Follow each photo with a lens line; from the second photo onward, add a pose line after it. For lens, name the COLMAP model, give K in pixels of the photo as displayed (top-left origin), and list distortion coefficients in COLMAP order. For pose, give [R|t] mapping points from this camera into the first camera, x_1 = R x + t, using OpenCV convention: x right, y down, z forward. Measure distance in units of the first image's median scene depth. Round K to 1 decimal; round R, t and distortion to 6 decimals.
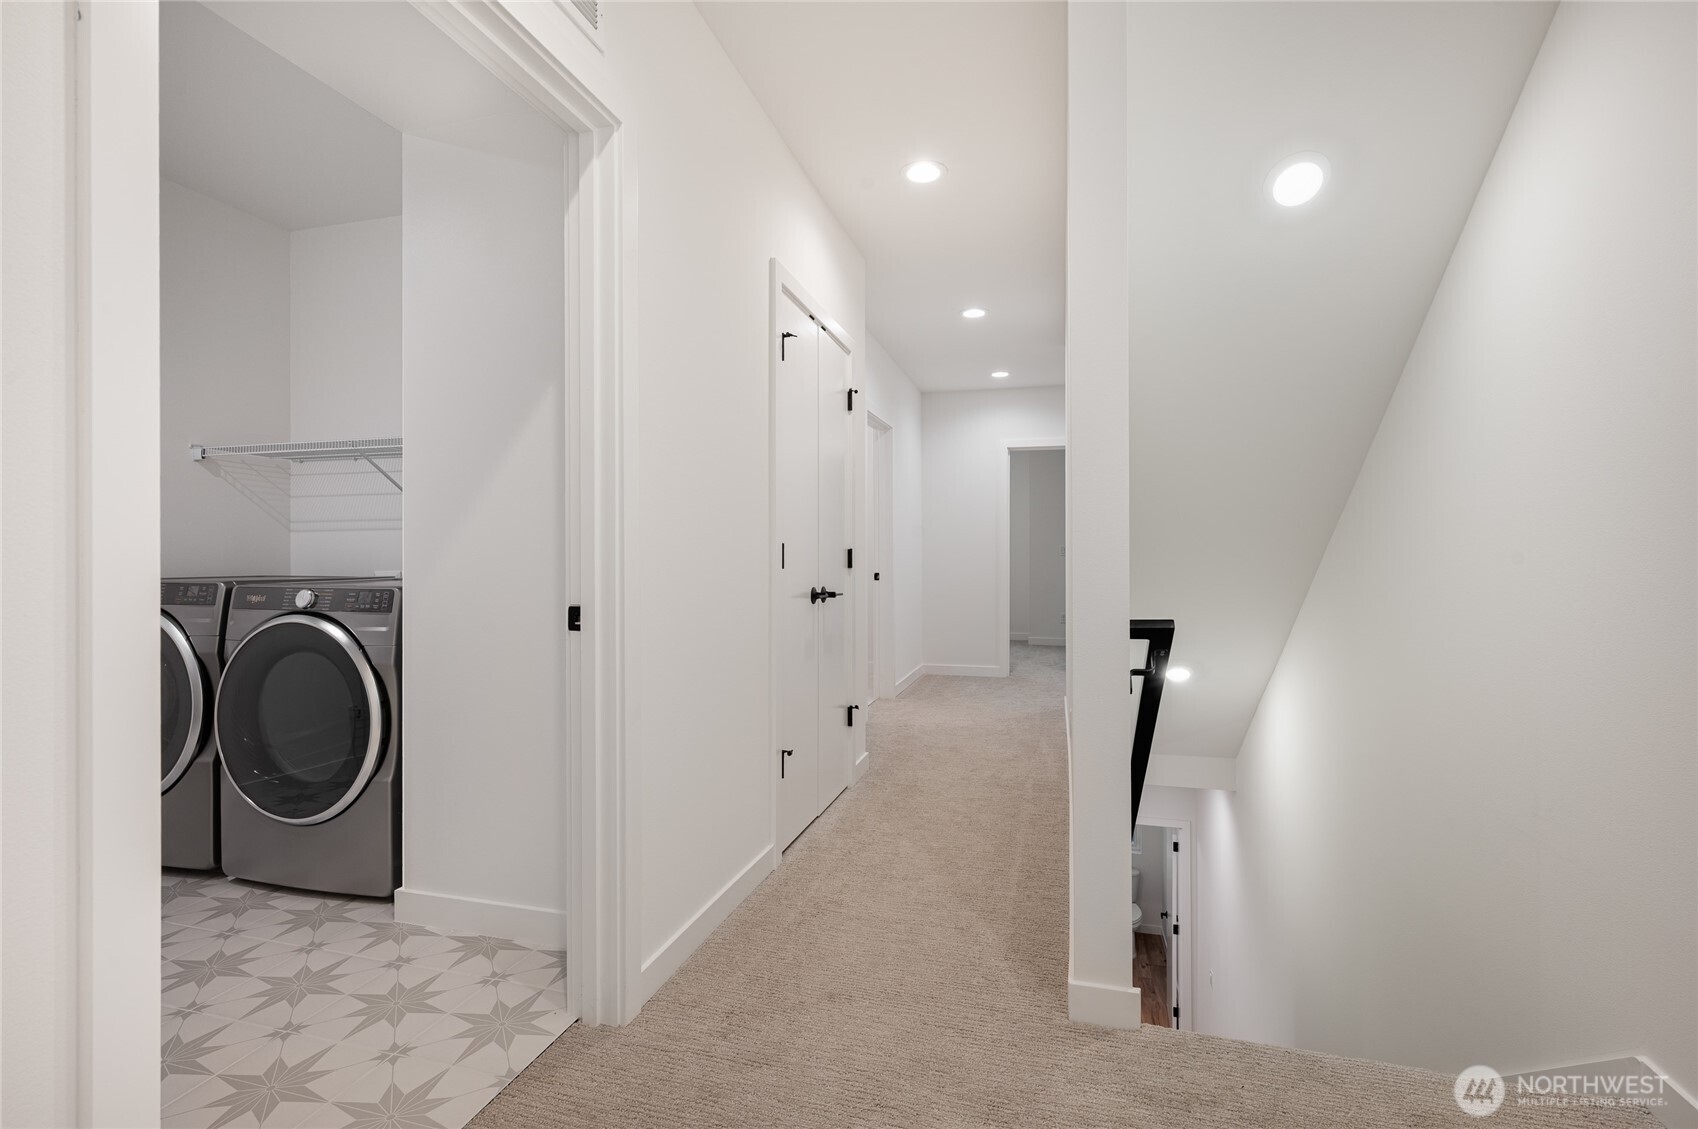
lens RADIAL K [[764.7, 0, 851.5], [0, 764.7, 564.3], [0, 0, 1]] dist [0.000116, 0.000110]
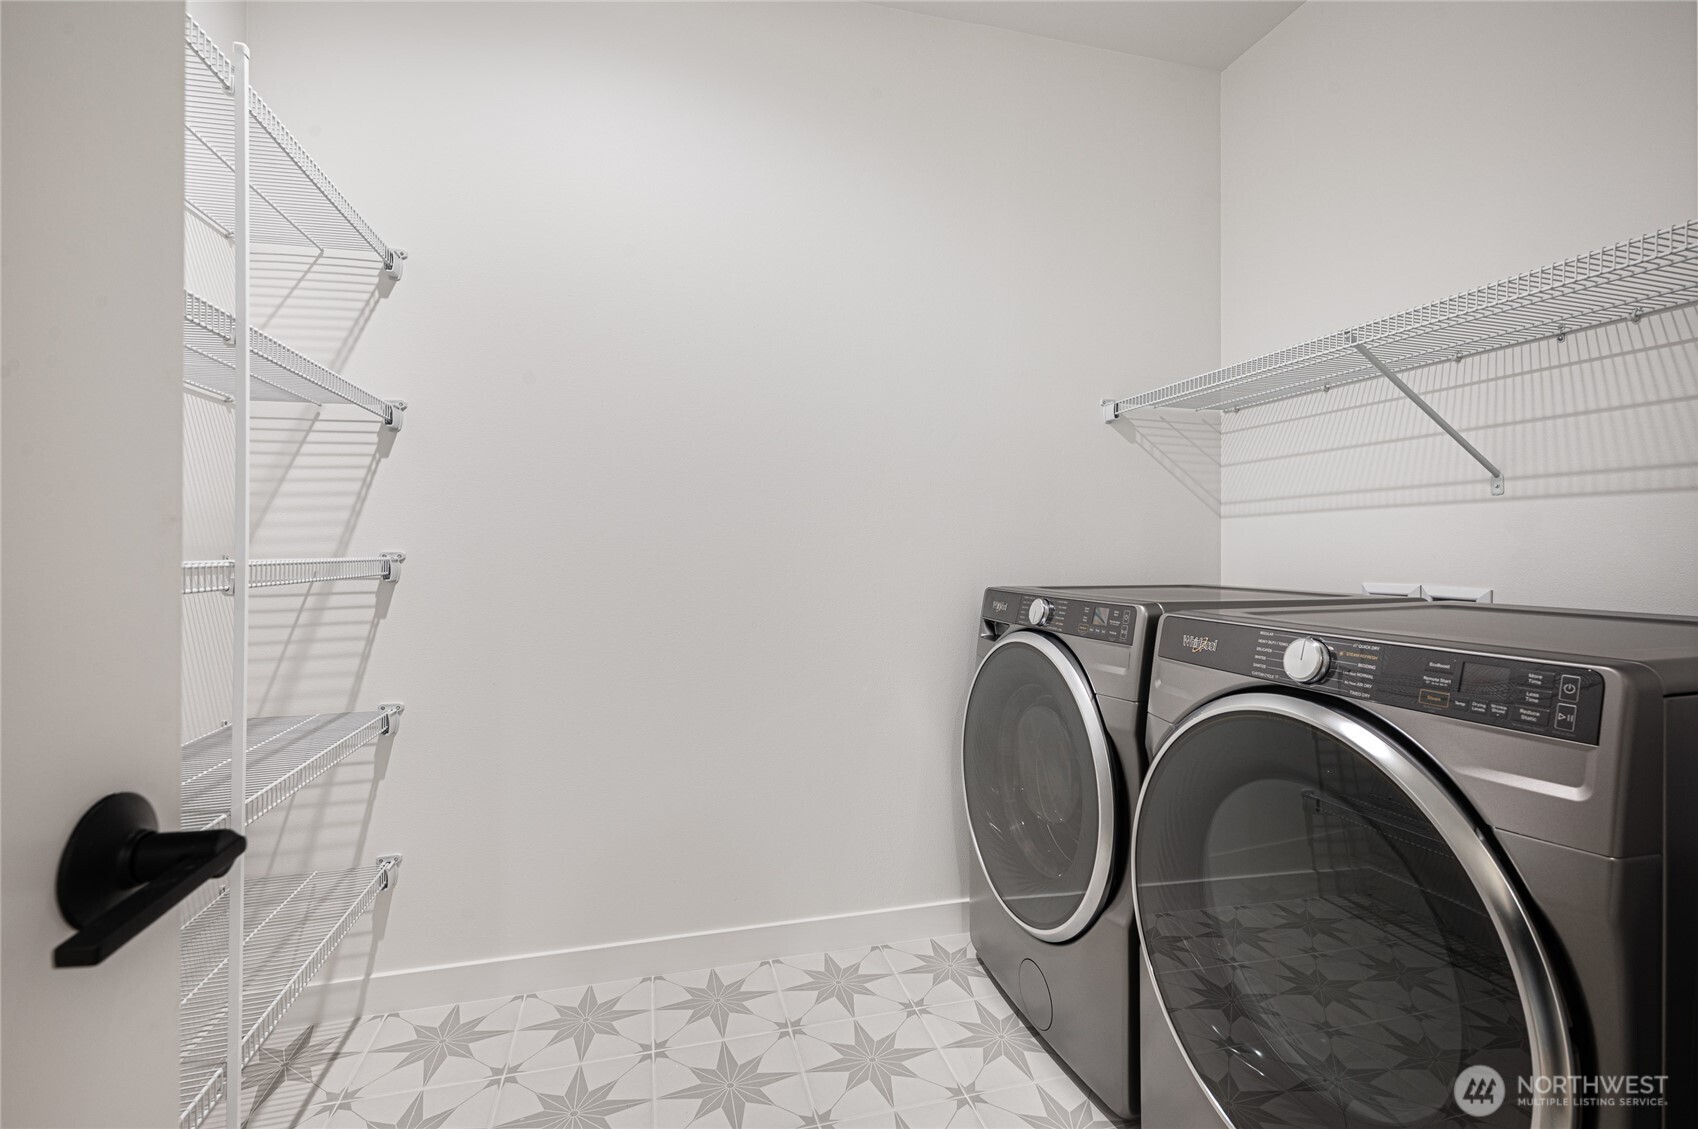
lens RADIAL K [[764.7, 0, 847.0], [0, 764.7, 557.1], [0, 0, 1]] dist [0.000116, 0.000110]
pose [[0.507134, 0.006541, -0.861842, -0.456120], [-0.006026, 0.999974, 0.004043, -0.012888], [0.861846, 0.003143, 0.507160, 0.536144]]
